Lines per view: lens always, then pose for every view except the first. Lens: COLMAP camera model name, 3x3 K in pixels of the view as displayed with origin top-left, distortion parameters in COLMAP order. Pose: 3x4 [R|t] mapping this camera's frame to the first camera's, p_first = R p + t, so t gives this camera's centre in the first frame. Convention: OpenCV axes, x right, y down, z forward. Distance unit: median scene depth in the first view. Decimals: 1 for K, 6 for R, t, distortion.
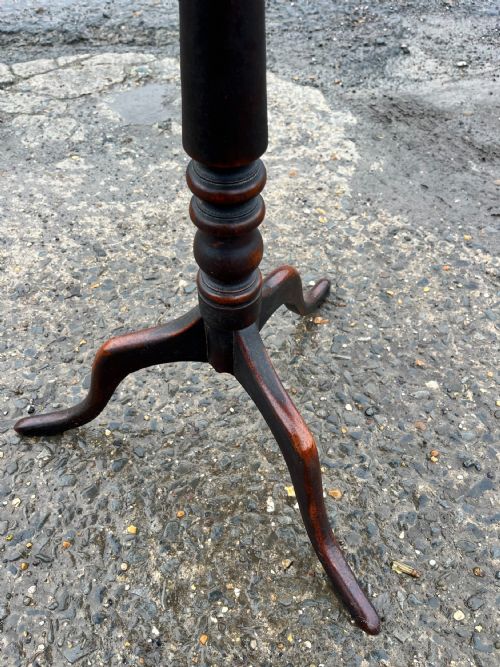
lens RADIAL K [[515.4, 0, 253.4], [0, 515.4, 344.0], [0, 0, 1]] dist [0.052211, -0.080258]
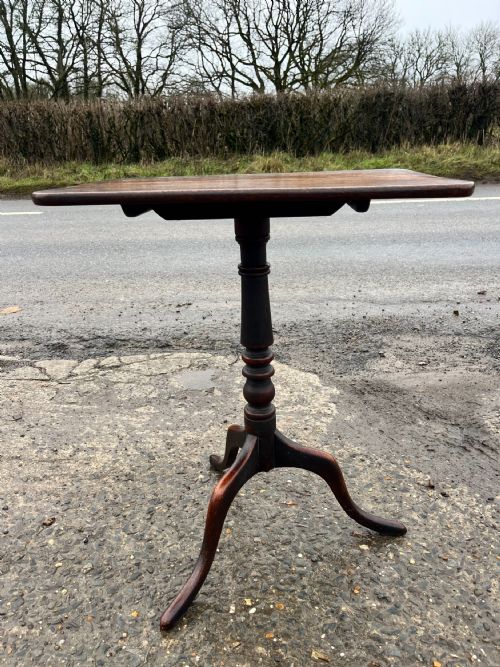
lens RADIAL K [[515.4, 0, 245.0], [0, 515.4, 332.1], [0, 0, 1]] dist [0.052211, -0.080258]
pose [[0.989610, 0.011443, -0.143321, 0.170966], [-0.089493, 0.829205, -0.551734, 0.303952], [0.112529, 0.558828, 0.821614, -0.378698]]
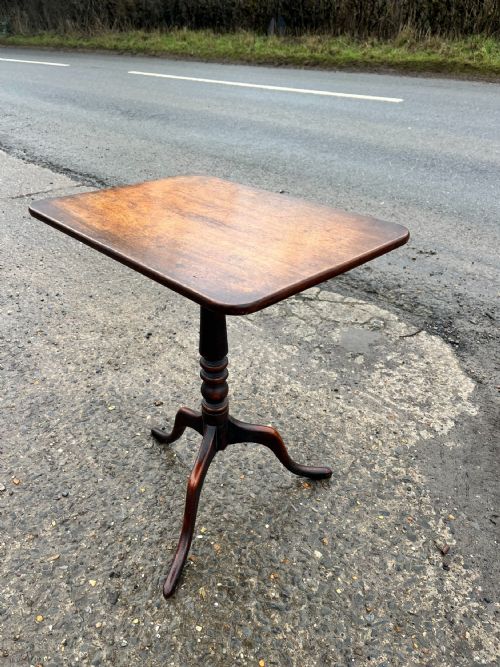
lens RADIAL K [[515.4, 0, 236.5], [0, 515.4, 336.2], [0, 0, 1]] dist [0.052211, -0.080258]
pose [[0.630814, 0.398444, -0.665819, 0.736481], [-0.611157, 0.783835, -0.109957, -0.084616], [0.478080, 0.476282, 0.737966, -0.426617]]
